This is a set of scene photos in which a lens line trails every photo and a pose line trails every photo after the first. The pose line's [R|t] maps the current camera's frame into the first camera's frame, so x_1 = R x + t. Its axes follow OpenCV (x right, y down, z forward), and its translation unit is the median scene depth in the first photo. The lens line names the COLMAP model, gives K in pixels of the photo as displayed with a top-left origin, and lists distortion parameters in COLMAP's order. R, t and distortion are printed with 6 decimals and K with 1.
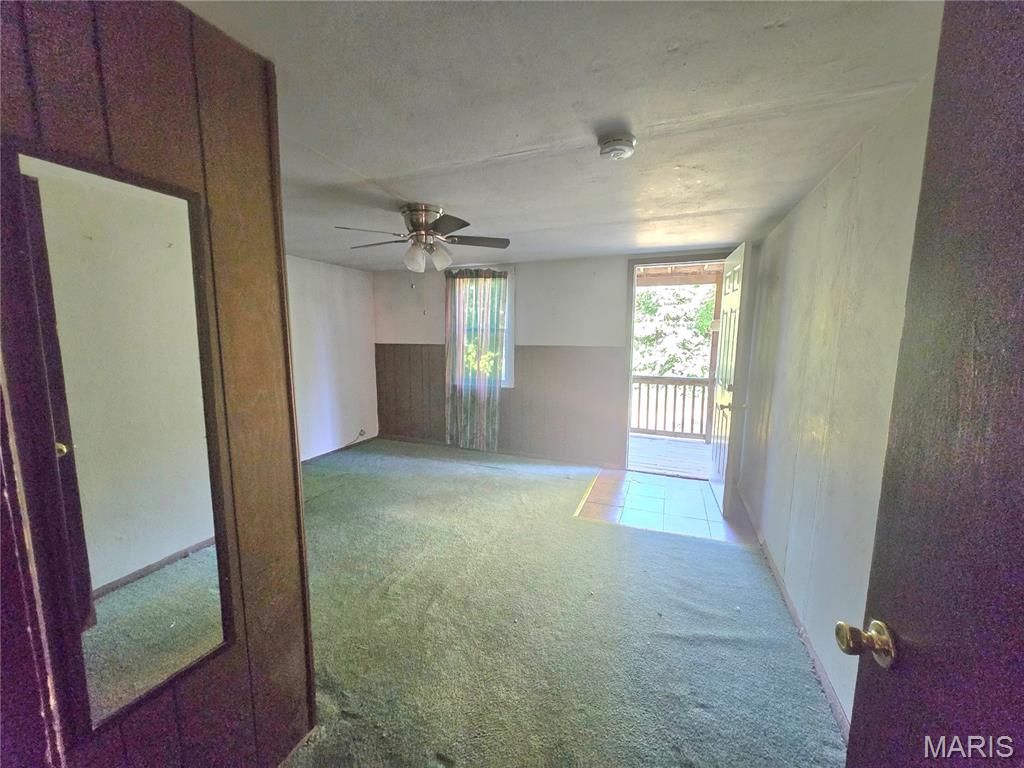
lens RADIAL K [[403.7, 0, 509.1], [0, 403.7, 385.6], [0, 0, 1]] dist [-0.000647, 0.000402]
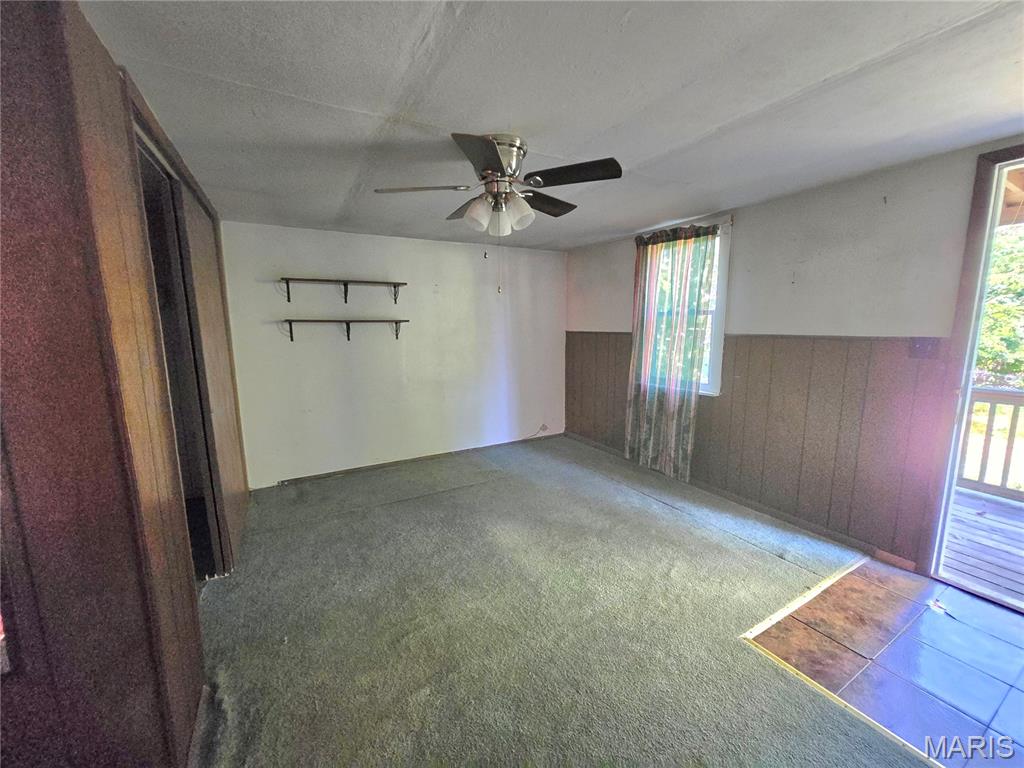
lens RADIAL K [[403.7, 0, 514.4], [0, 403.7, 383.5], [0, 0, 1]] dist [-0.000647, 0.000402]
pose [[0.780087, 0.080413, -0.620482, 0.164475], [-0.065037, 0.996756, 0.047412, -0.025743], [0.622282, 0.003369, 0.782786, 0.248986]]
